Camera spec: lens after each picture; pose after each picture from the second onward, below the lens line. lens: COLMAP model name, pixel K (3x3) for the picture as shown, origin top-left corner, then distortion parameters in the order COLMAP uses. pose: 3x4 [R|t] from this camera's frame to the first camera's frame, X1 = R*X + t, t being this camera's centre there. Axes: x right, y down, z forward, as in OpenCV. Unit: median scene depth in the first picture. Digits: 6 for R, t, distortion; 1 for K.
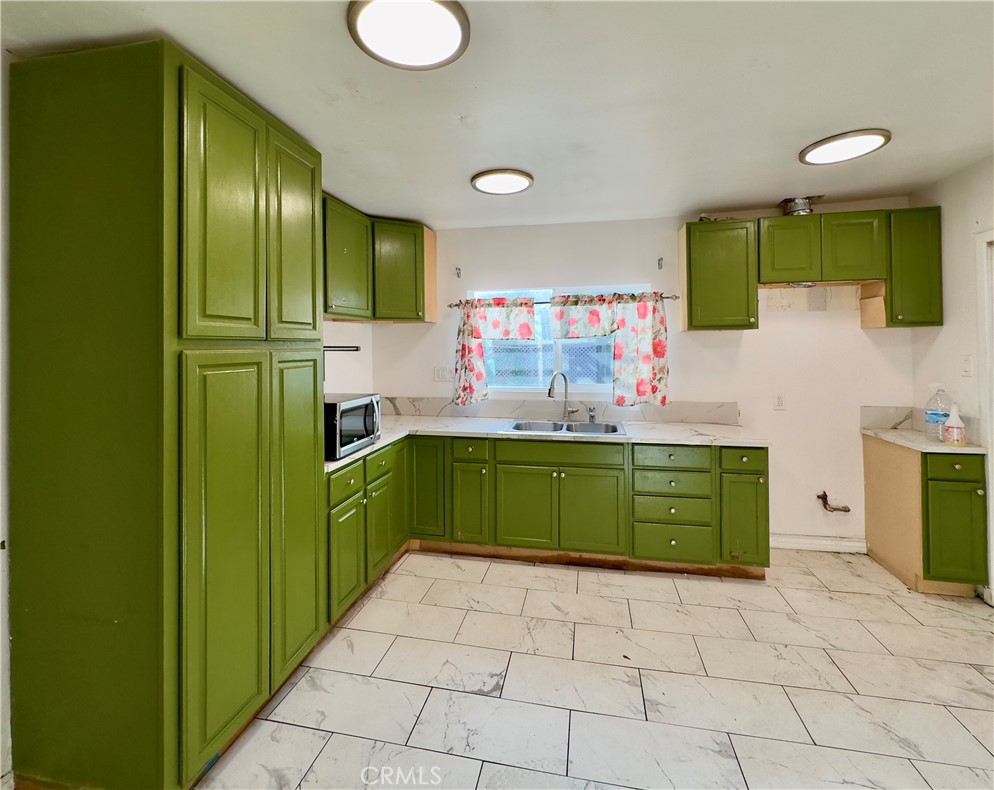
lens RADIAL K [[432.0, 0, 568.1], [0, 432.0, 335.6], [0, 0, 1]] dist [-0.010771, 0.001662]
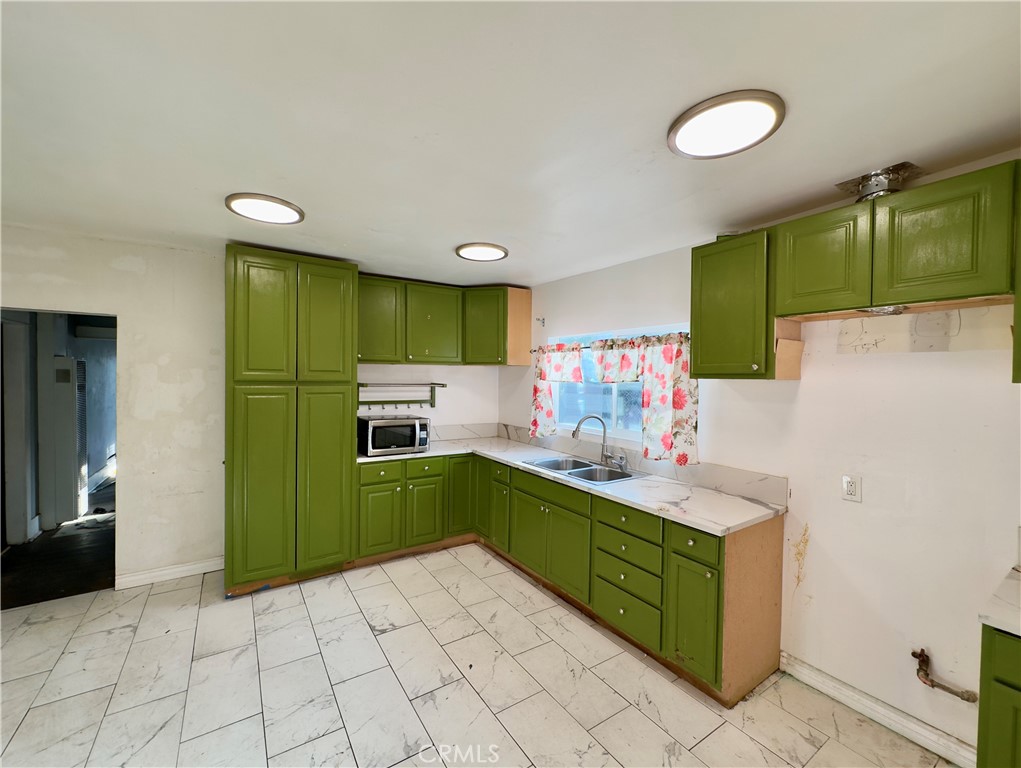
lens RADIAL K [[421.3, 0, 511.0], [0, 421.3, 379.4], [0, 0, 1]] dist [-0.014867, 0.001682]
pose [[0.709068, 0.028065, -0.704581, 0.628316], [-0.012341, 0.999549, 0.027394, -0.029940], [0.705032, -0.010729, 0.709094, 0.190156]]
